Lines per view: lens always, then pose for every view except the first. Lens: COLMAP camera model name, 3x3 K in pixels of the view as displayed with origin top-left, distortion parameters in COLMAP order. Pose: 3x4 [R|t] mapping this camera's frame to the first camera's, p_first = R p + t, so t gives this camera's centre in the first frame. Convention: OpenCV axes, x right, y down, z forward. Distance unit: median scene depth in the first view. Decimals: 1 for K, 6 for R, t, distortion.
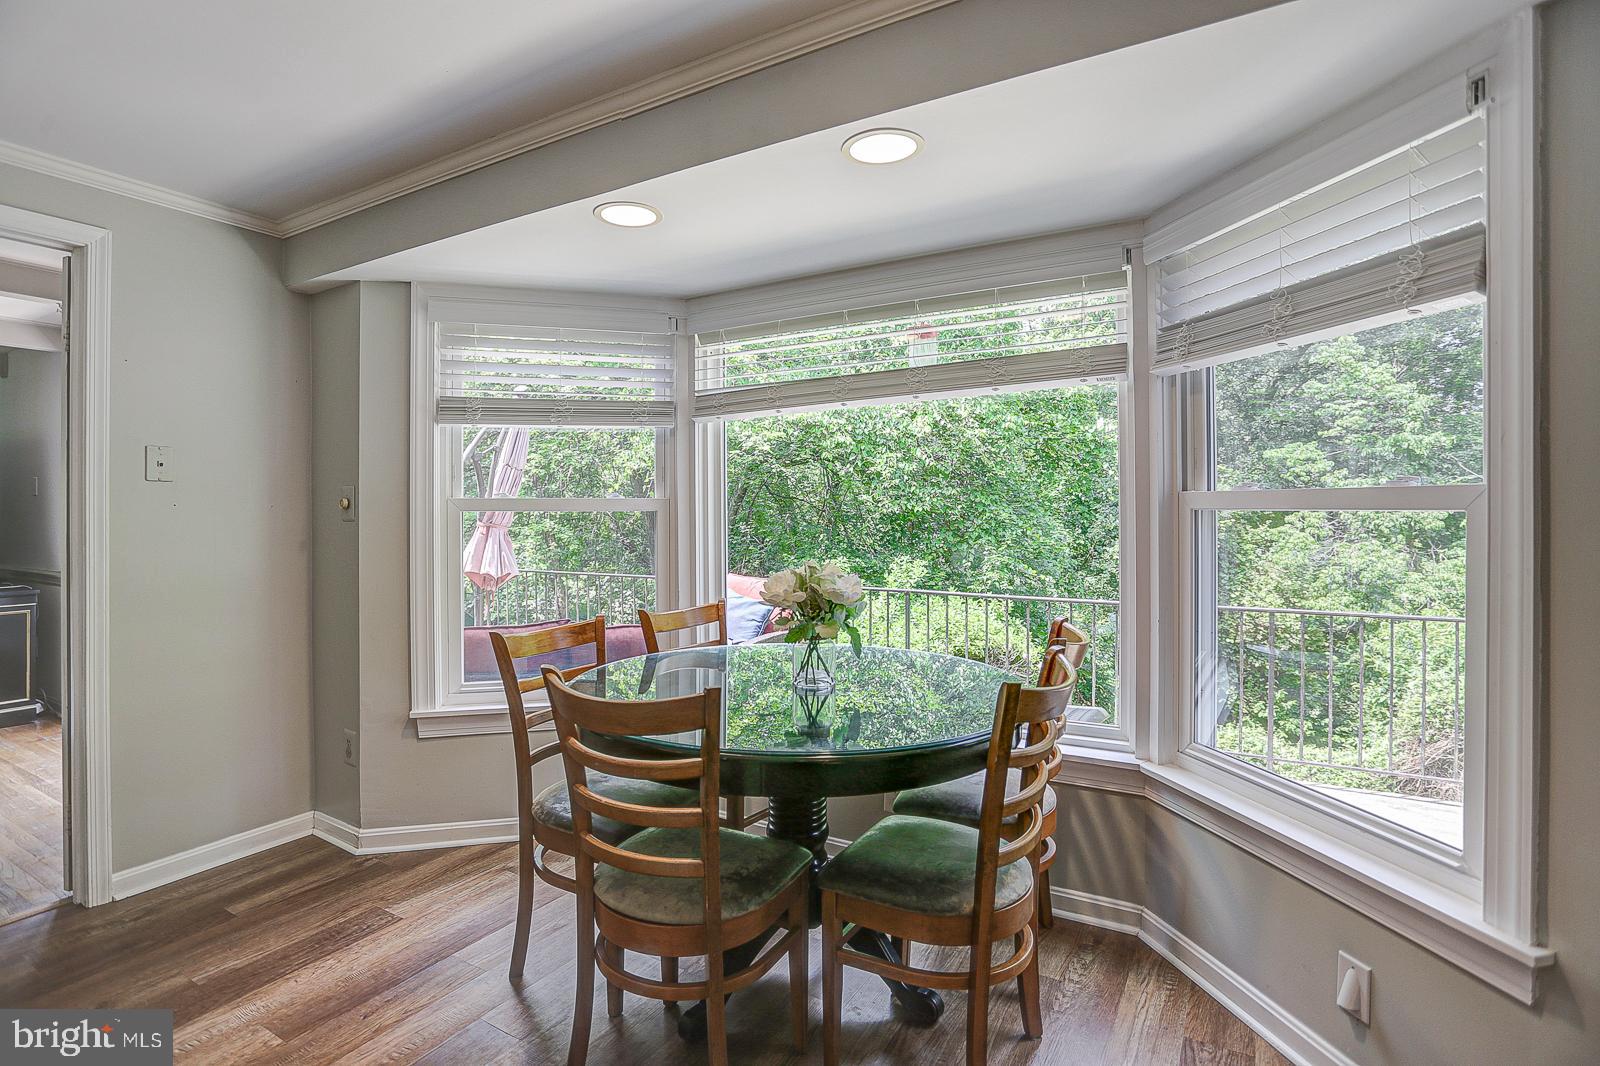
lens RADIAL K [[786.2, 0, 790.8], [0, 786.2, 522.6], [0, 0, 1]] dist [-0.029643, 0.008569]
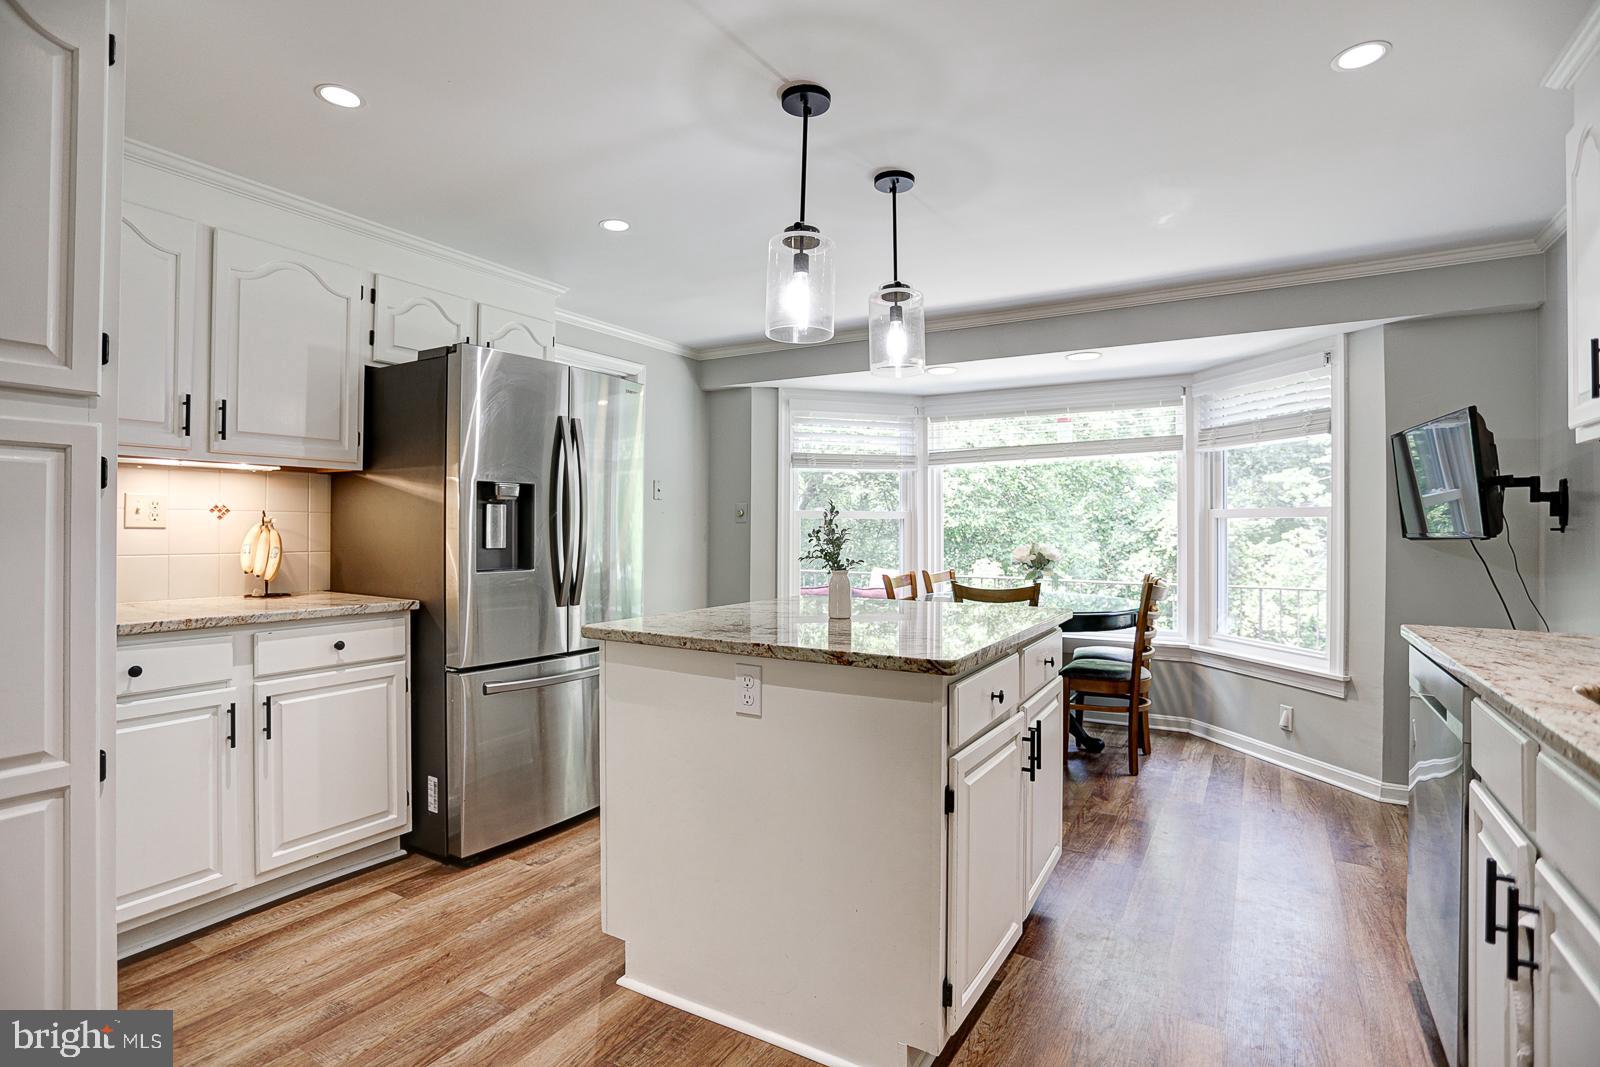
lens RADIAL K [[786.2, 0, 806.4], [0, 786.2, 532.8], [0, 0, 1]] dist [-0.029643, 0.008569]
pose [[0.999900, 0.006834, 0.012360, -0.536464], [-0.006720, 0.999935, -0.009235, 0.044182], [-0.012422, 0.009151, 0.999881, -0.949063]]
